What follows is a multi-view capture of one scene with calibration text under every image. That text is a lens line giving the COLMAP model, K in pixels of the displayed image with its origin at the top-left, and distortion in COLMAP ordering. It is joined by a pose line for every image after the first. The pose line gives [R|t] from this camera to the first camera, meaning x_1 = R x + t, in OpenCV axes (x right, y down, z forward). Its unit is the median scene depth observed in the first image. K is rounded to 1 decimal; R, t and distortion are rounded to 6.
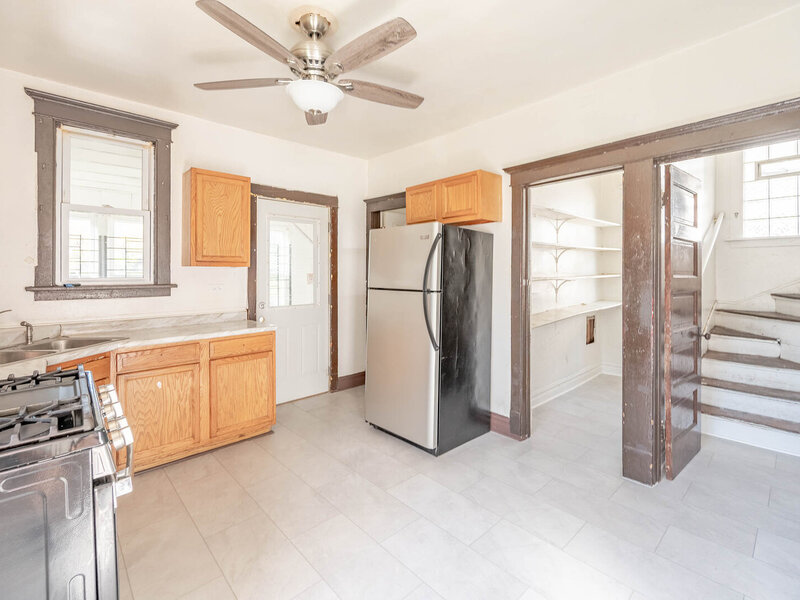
lens RADIAL K [[372.8, 0, 401.6], [0, 372.8, 278.8], [0, 0, 1]] dist [-0.000458, -0.000173]
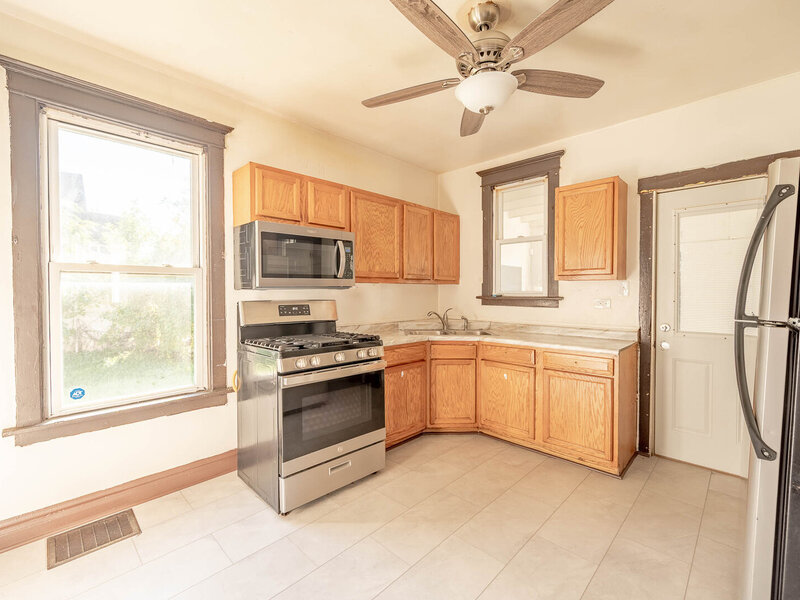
lens RADIAL K [[355.4, 0, 400.0], [0, 355.4, 300.0], [0, 0, 1]] dist [-0.002841, -0.000425]
pose [[0.044821, 0.026456, -0.998645, 0.477001], [-0.015009, 0.999554, 0.025806, 0.003478], [0.998882, 0.013832, 0.045198, 0.546411]]
